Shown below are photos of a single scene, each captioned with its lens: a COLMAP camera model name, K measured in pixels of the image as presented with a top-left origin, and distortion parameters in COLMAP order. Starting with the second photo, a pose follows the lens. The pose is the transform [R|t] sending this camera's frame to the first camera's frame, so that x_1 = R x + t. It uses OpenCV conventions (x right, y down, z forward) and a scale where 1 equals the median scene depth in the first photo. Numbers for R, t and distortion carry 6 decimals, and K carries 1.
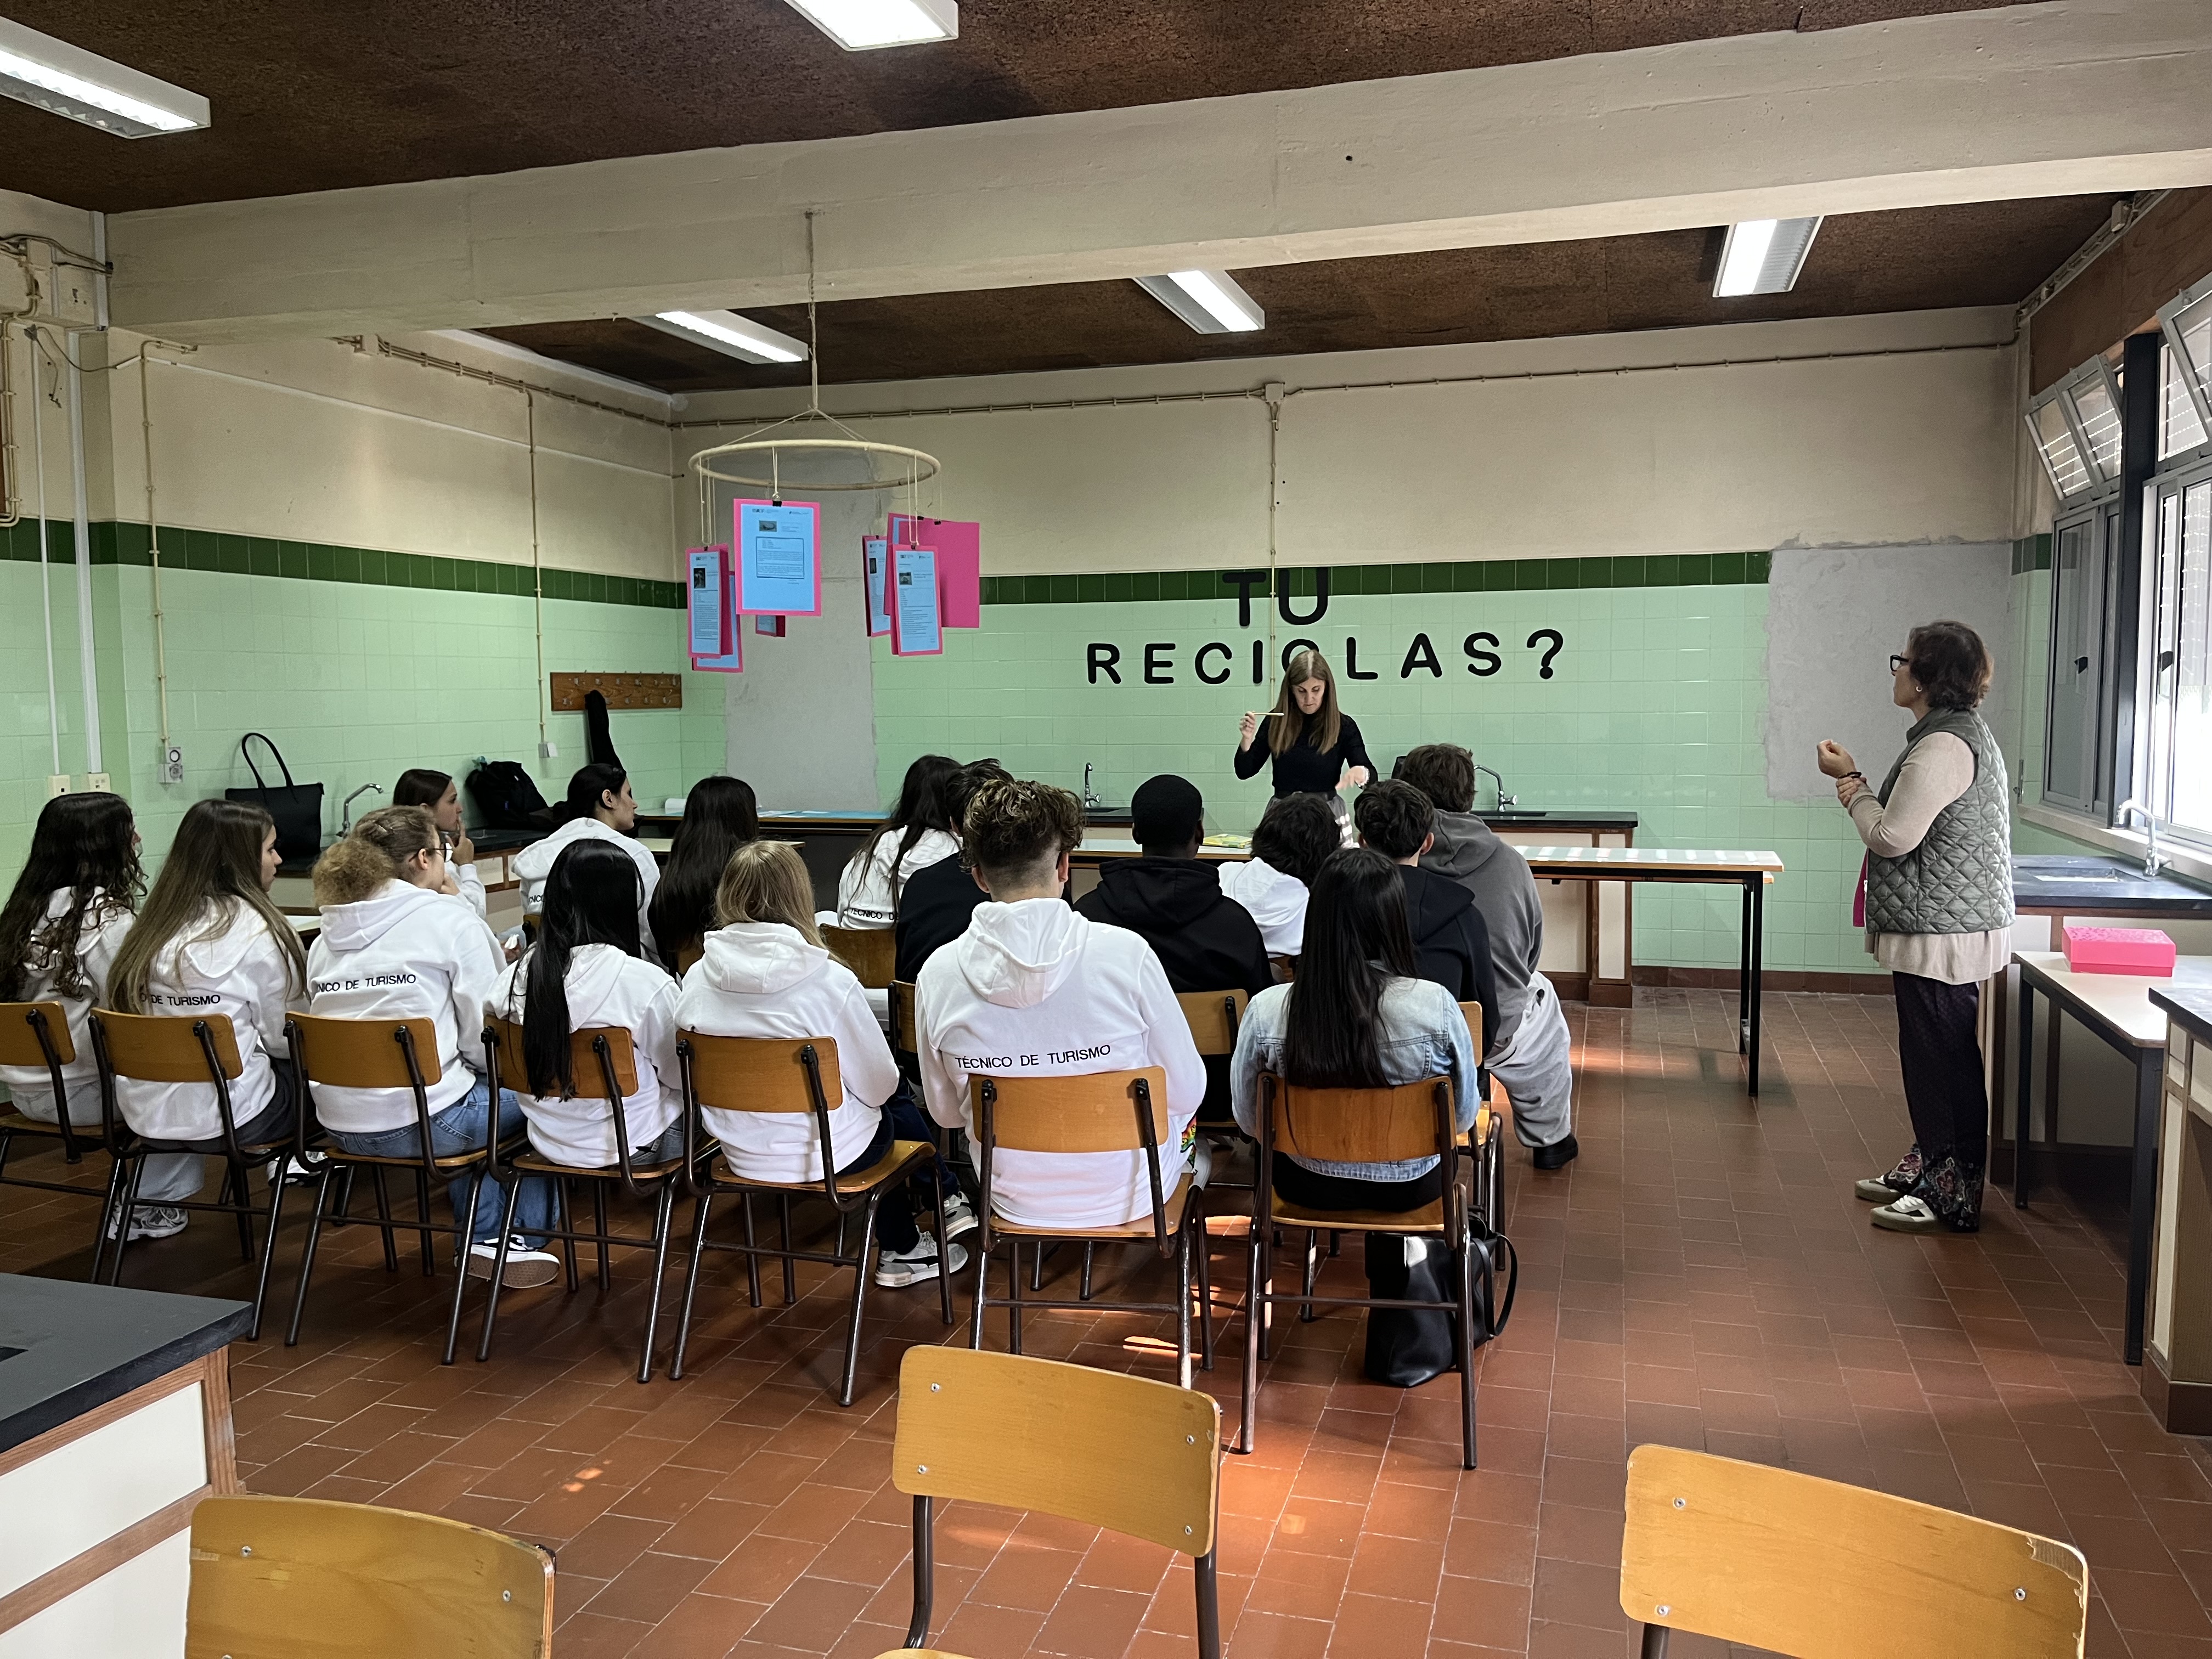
lens RADIAL K [[1672.8, 0, 1108.7], [0, 1672.8, 834.2], [0, 0, 1]] dist [0.050957, -0.064928]
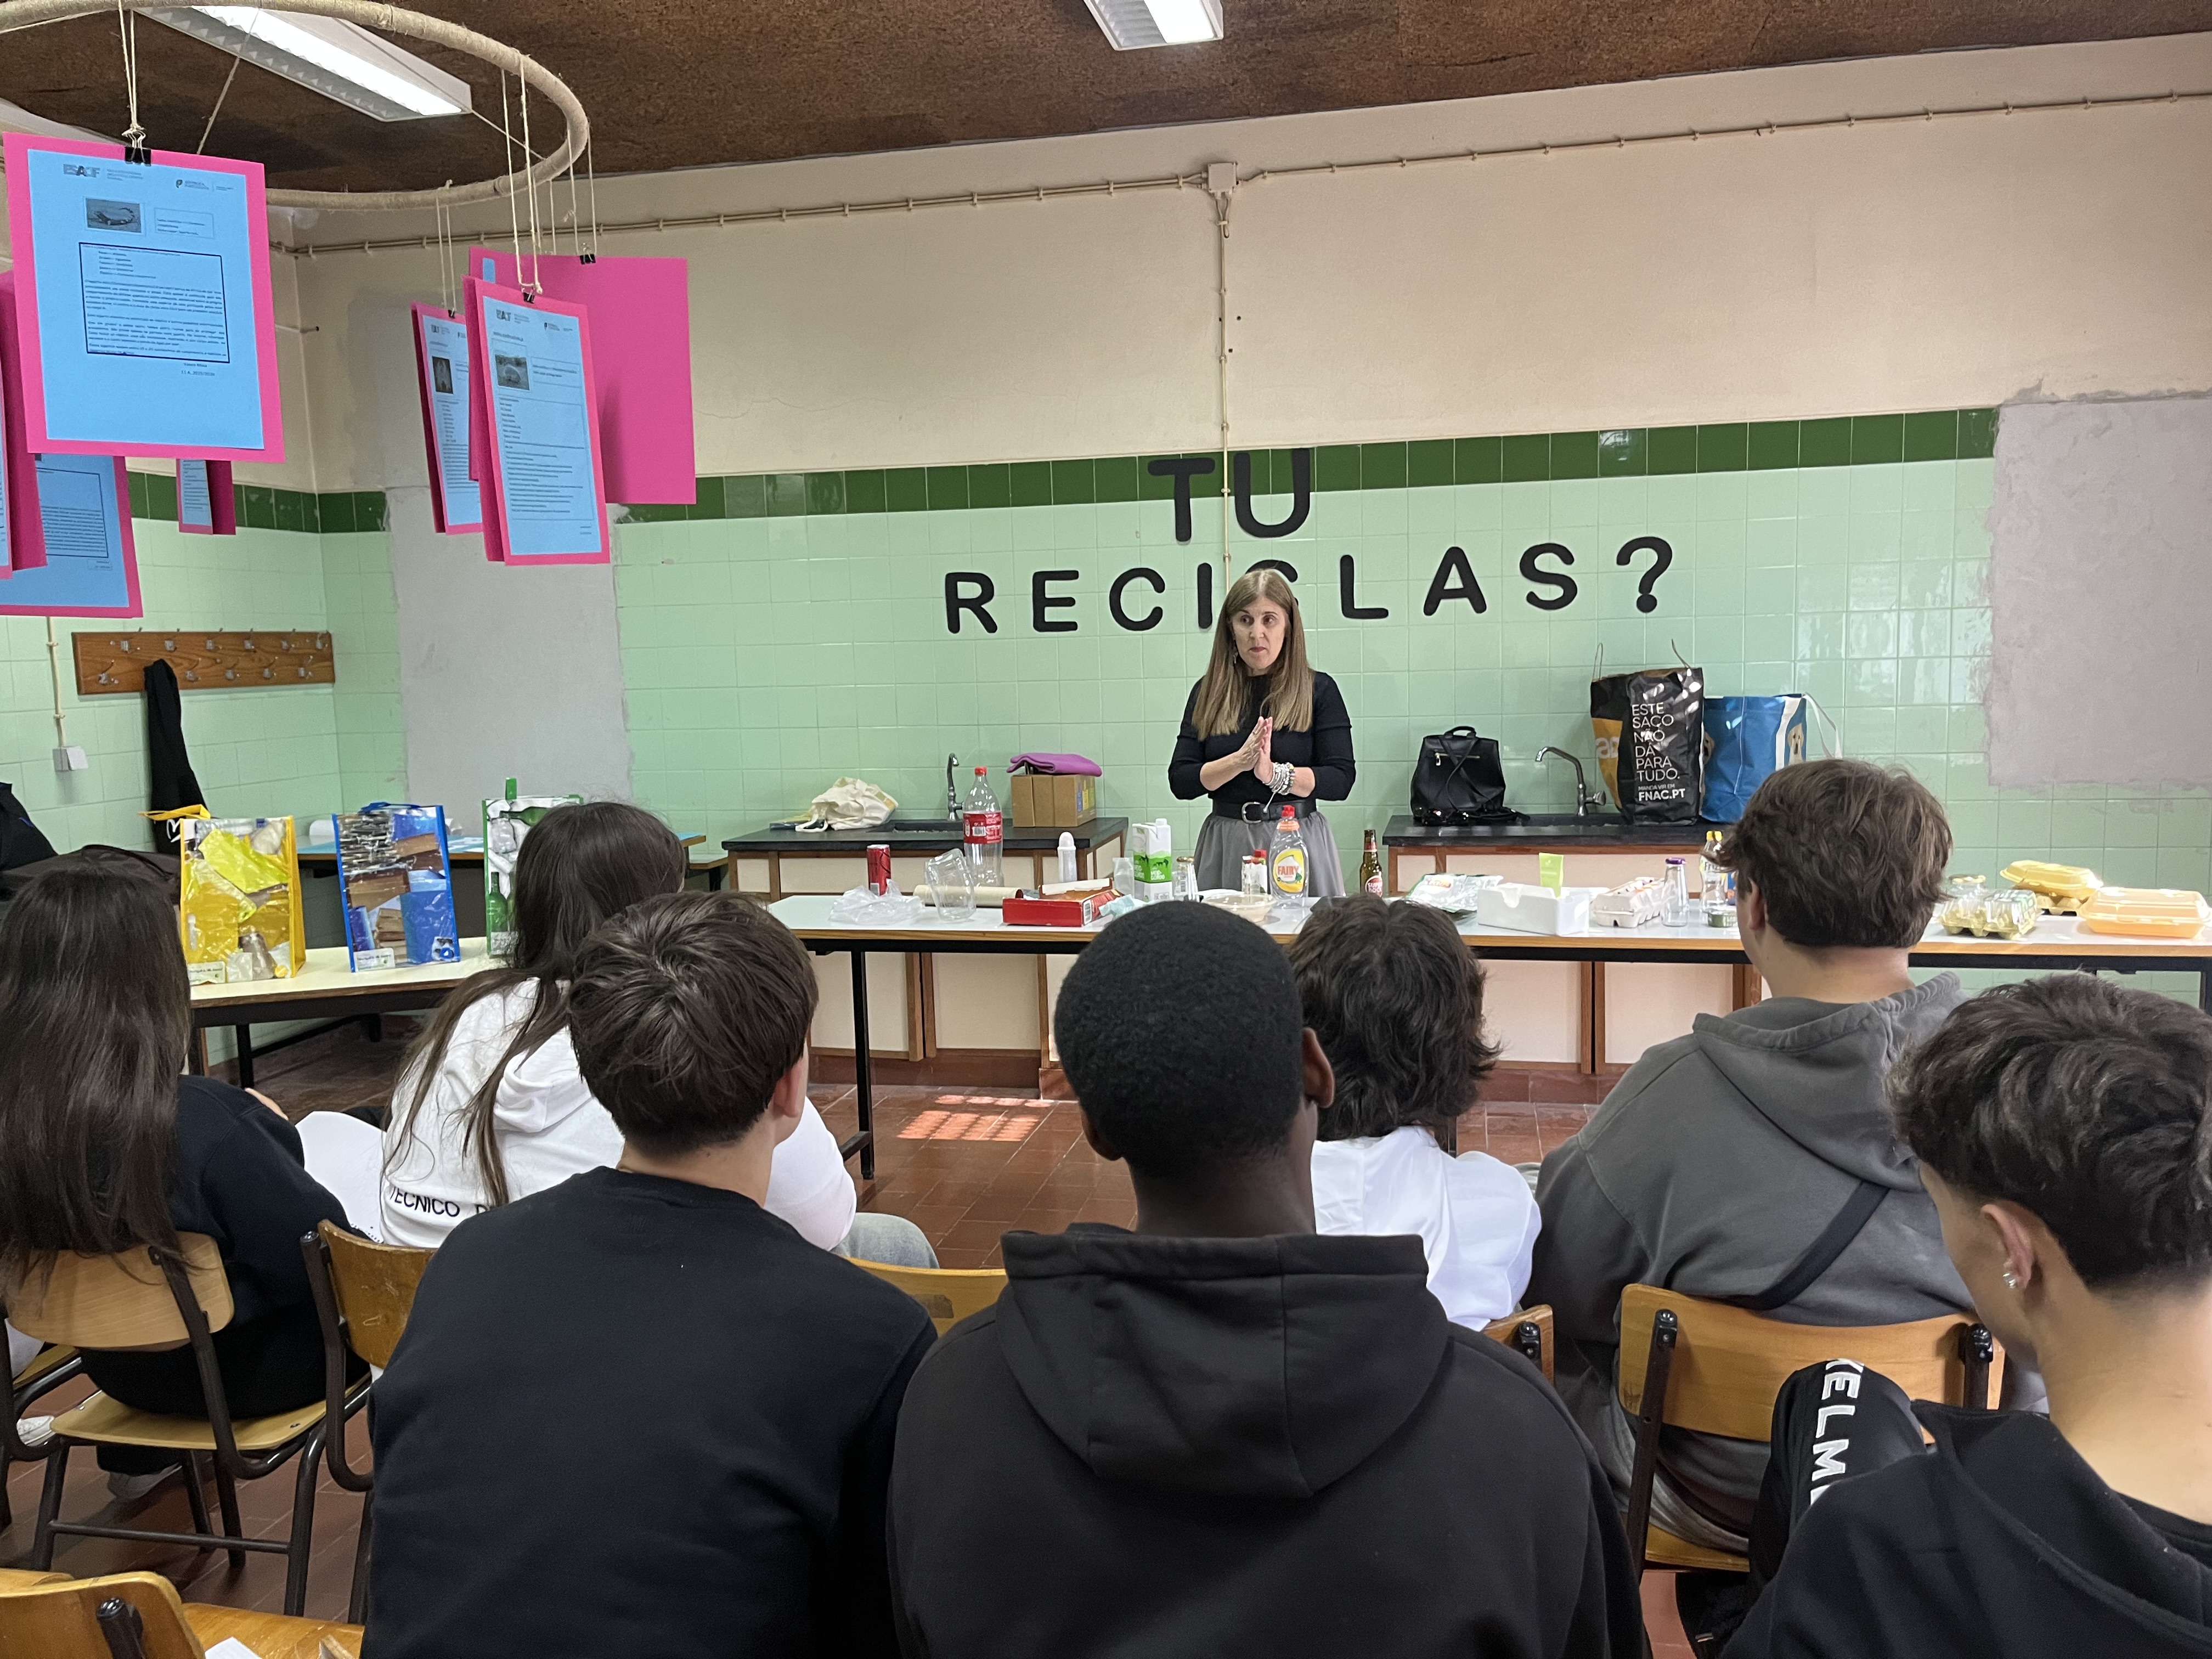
lens RADIAL K [[1672.8, 0, 1083.7], [0, 1672.8, 837.5], [0, 0, 1]] dist [0.050957, -0.064928]
pose [[0.996081, -0.031062, 0.082810, -0.016747], [0.028267, 0.998997, 0.034721, -0.032133], [-0.083806, -0.032244, 0.995960, 0.346501]]
